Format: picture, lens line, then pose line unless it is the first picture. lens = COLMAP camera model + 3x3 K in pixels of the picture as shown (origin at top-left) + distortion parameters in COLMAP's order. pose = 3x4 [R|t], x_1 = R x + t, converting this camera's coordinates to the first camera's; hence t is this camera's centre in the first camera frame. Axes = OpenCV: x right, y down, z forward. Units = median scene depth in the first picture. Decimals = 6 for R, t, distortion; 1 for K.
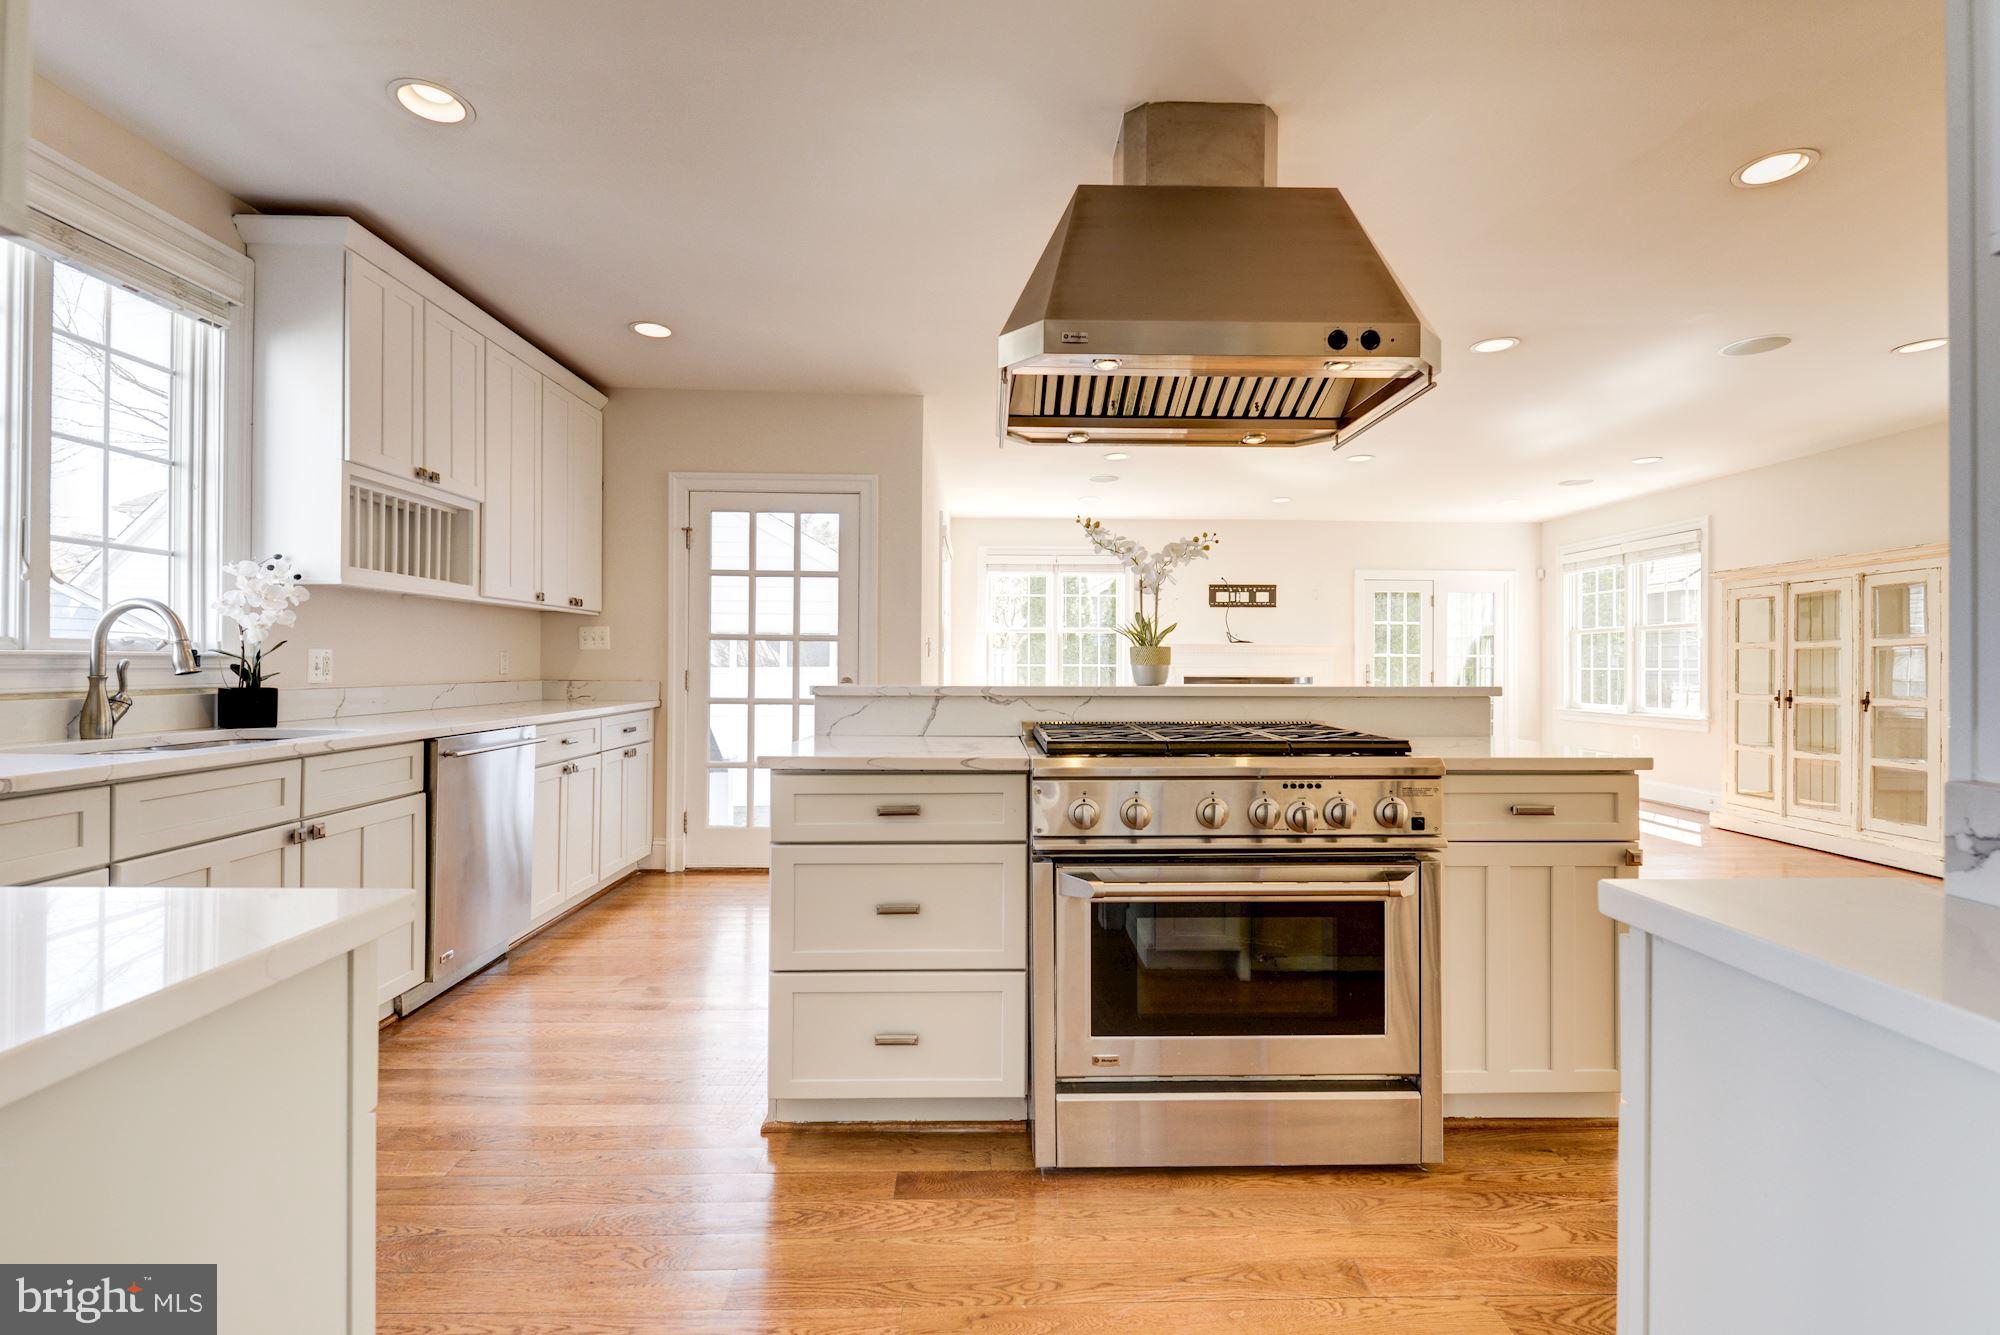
lens RADIAL K [[863.9, 0, 998.5], [0, 863.9, 659.3], [0, 0, 1]] dist [0.008289, -0.003389]
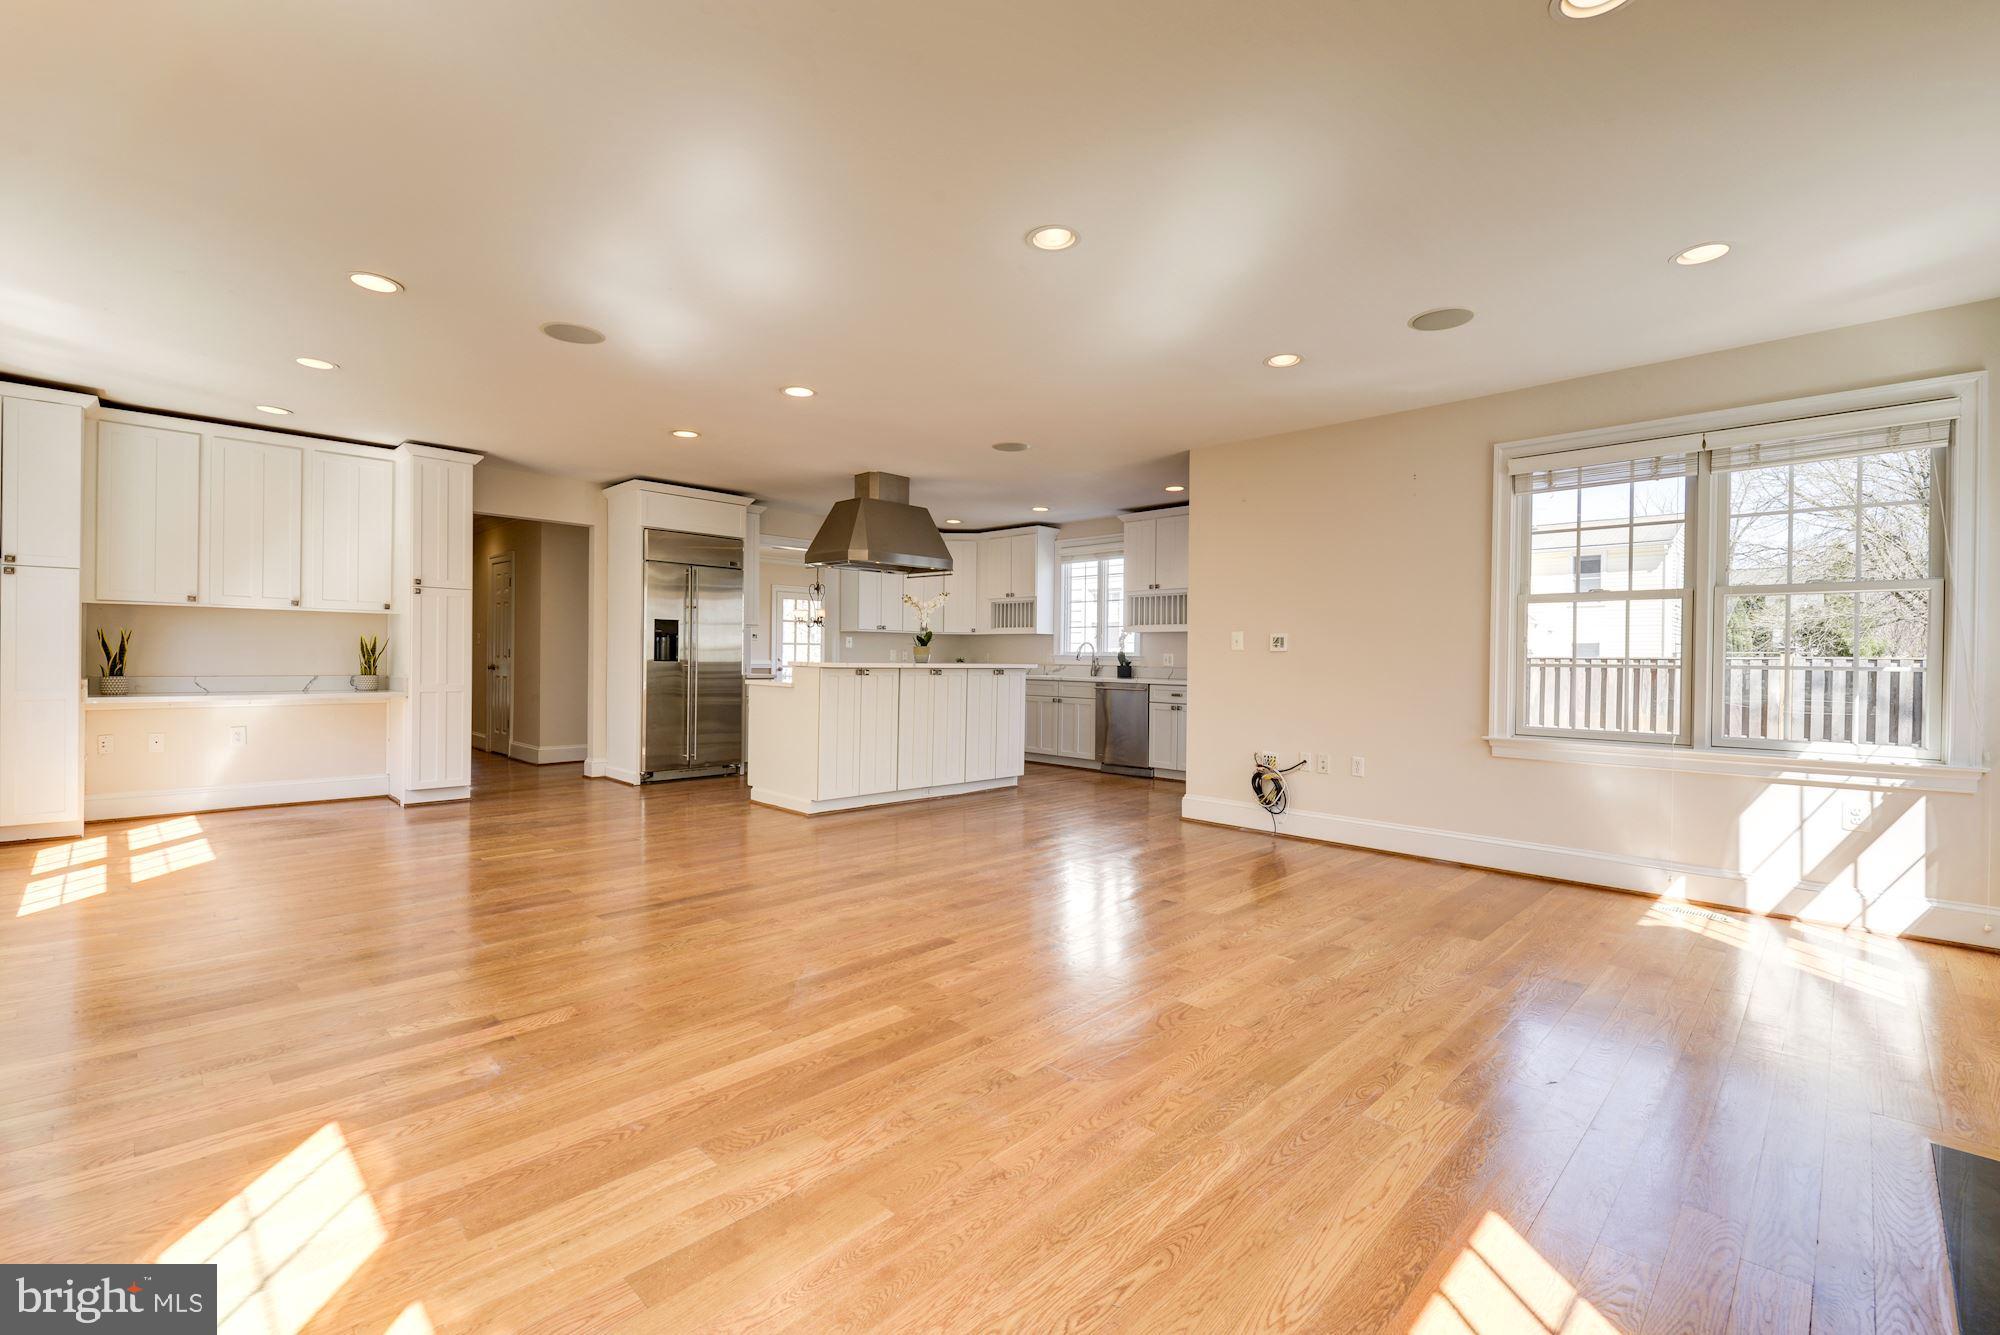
lens RADIAL K [[863.9, 0, 998.8], [0, 863.9, 662.4], [0, 0, 1]] dist [0.008289, -0.003389]
pose [[-0.715389, -0.009857, -0.698657, 1.014001], [-0.012270, 0.999924, -0.001544, 0.018084], [0.698619, 0.007468, -0.715455, 1.722675]]
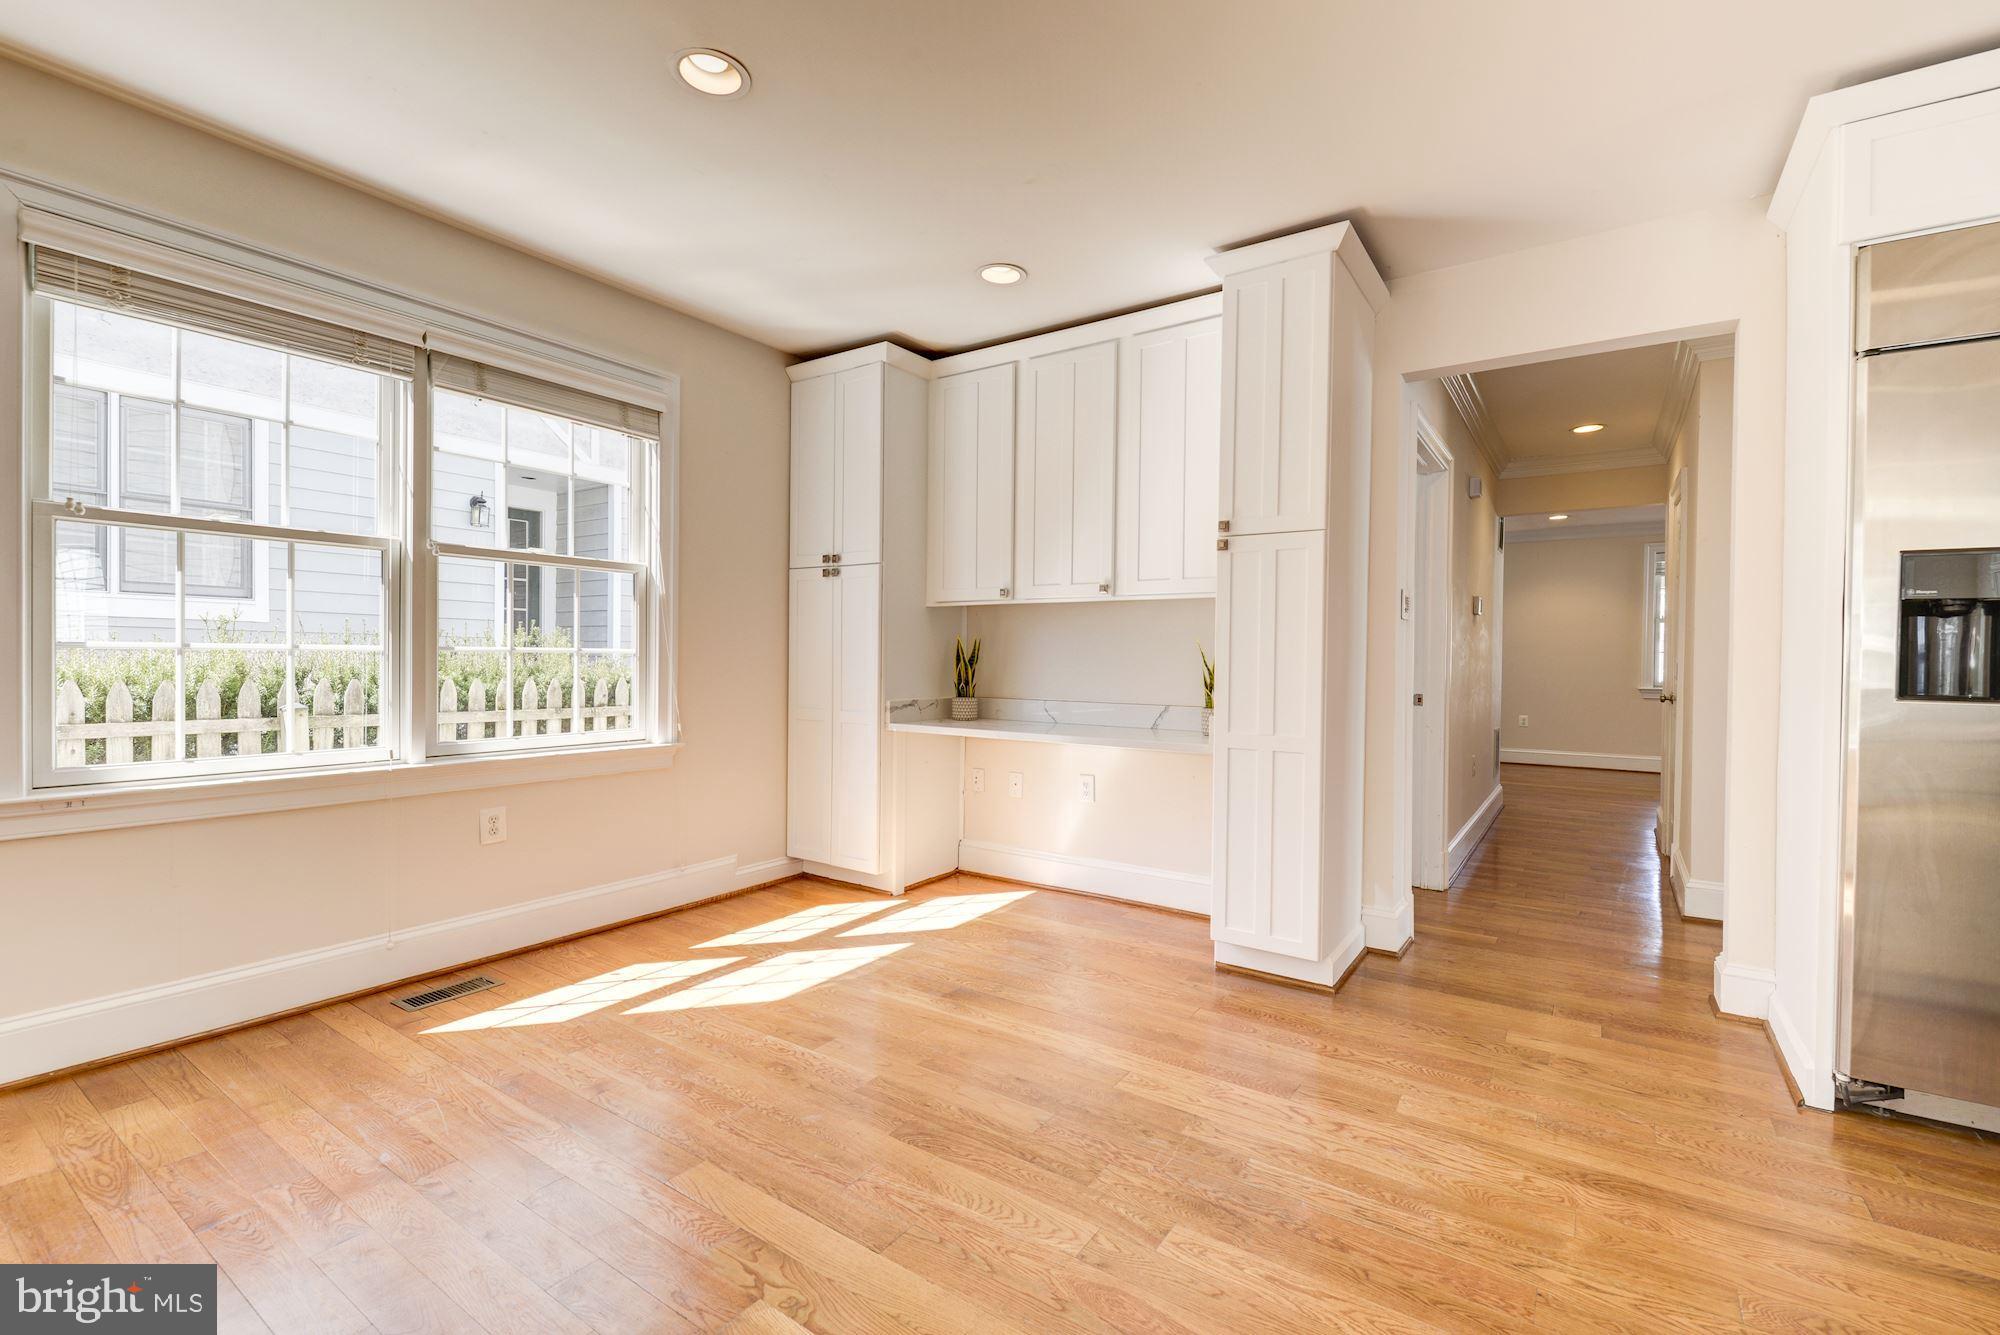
lens RADIAL K [[863.9, 0, 1005.0], [0, 863.9, 669.5], [0, 0, 1]] dist [0.008289, -0.003389]
pose [[-0.812791, -0.020493, 0.582195, 0.484708], [-0.017522, 0.999789, 0.010730, 0.009321], [-0.582292, -0.001480, -0.812979, 0.808448]]
